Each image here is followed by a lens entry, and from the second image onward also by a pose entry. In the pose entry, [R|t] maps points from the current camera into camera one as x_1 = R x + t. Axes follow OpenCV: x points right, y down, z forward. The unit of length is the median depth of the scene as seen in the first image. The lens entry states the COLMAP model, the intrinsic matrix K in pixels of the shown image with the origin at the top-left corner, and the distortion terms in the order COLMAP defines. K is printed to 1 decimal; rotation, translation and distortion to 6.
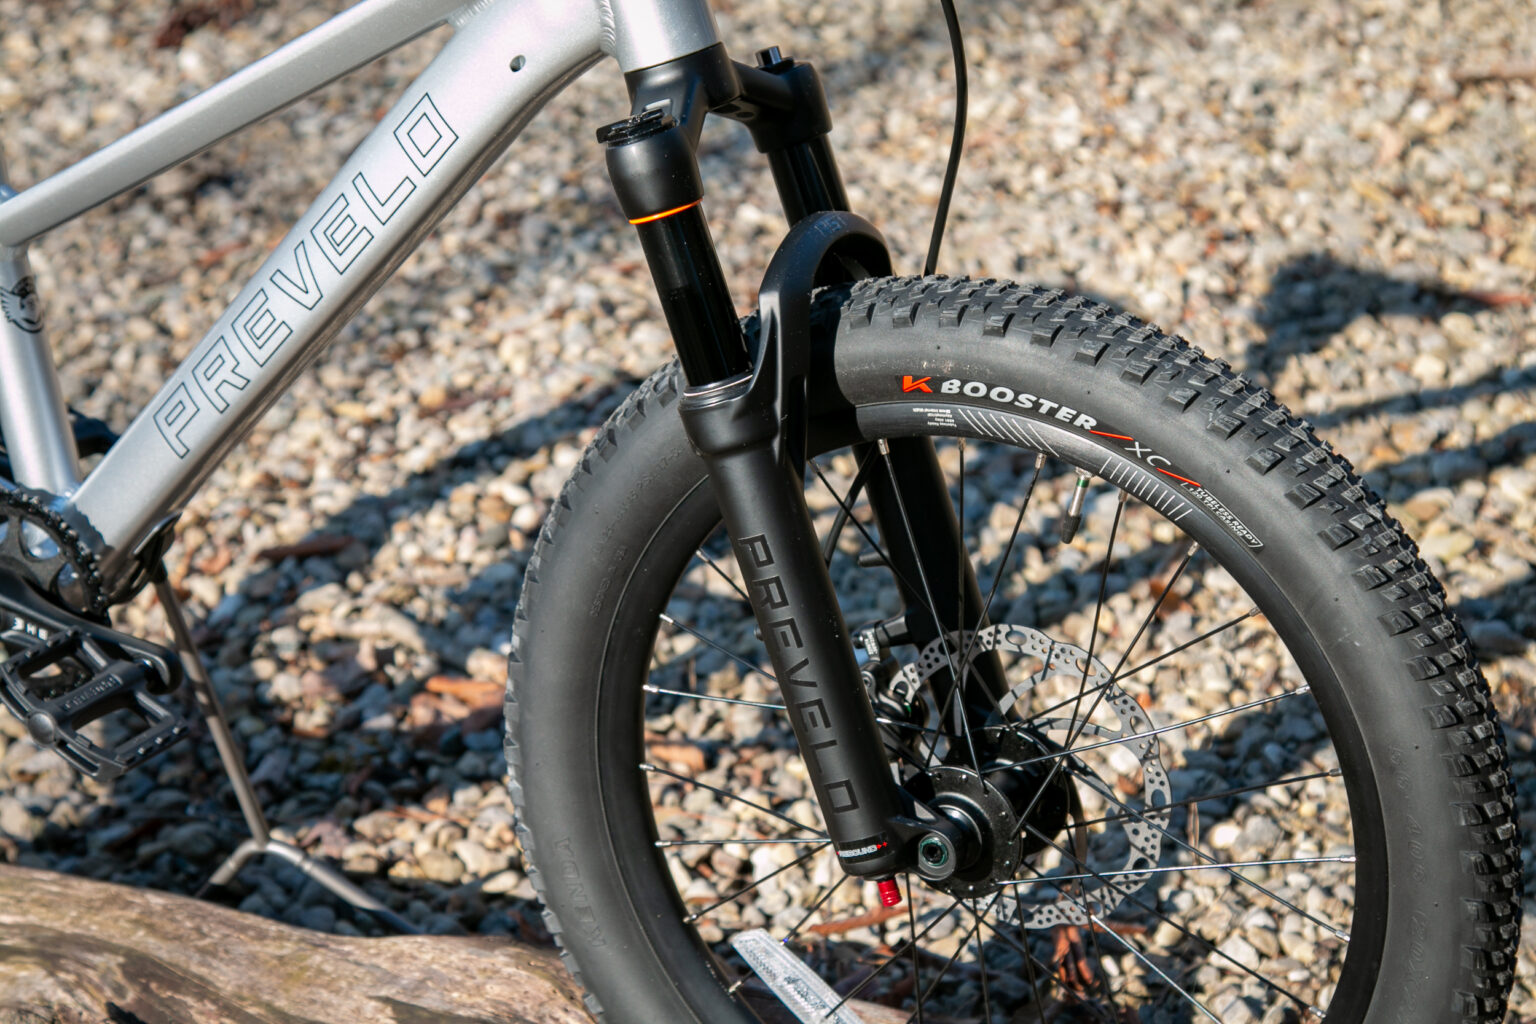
lens RADIAL K [[4169.4, 0, 770.7], [0, 4169.4, 513.9], [0, 0, 1]] dist [0.278602, 0.000000]
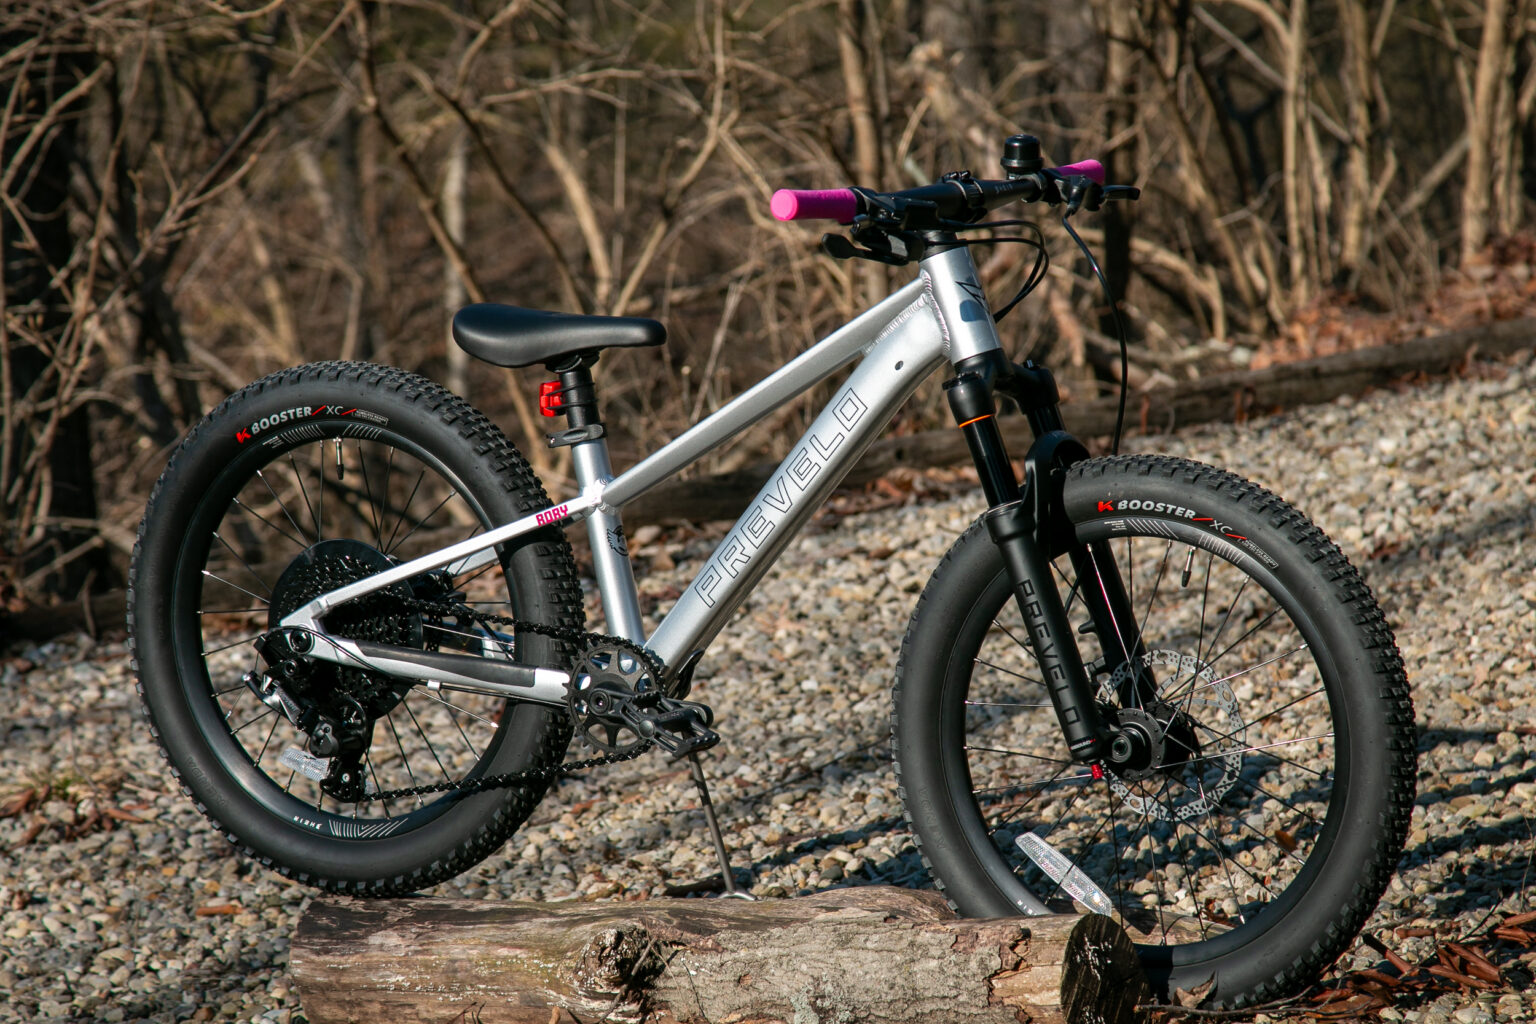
lens RADIAL K [[7432.0, 0, 767.1], [0, 7432.0, 511.7], [0, 0, 1]] dist [0.912881, 0.000000]
pose [[0.999621, -0.015469, -0.022751, -0.044006], [0.008707, 0.962319, -0.271783, 0.907928], [0.026098, 0.271482, 0.962090, -2.344898]]
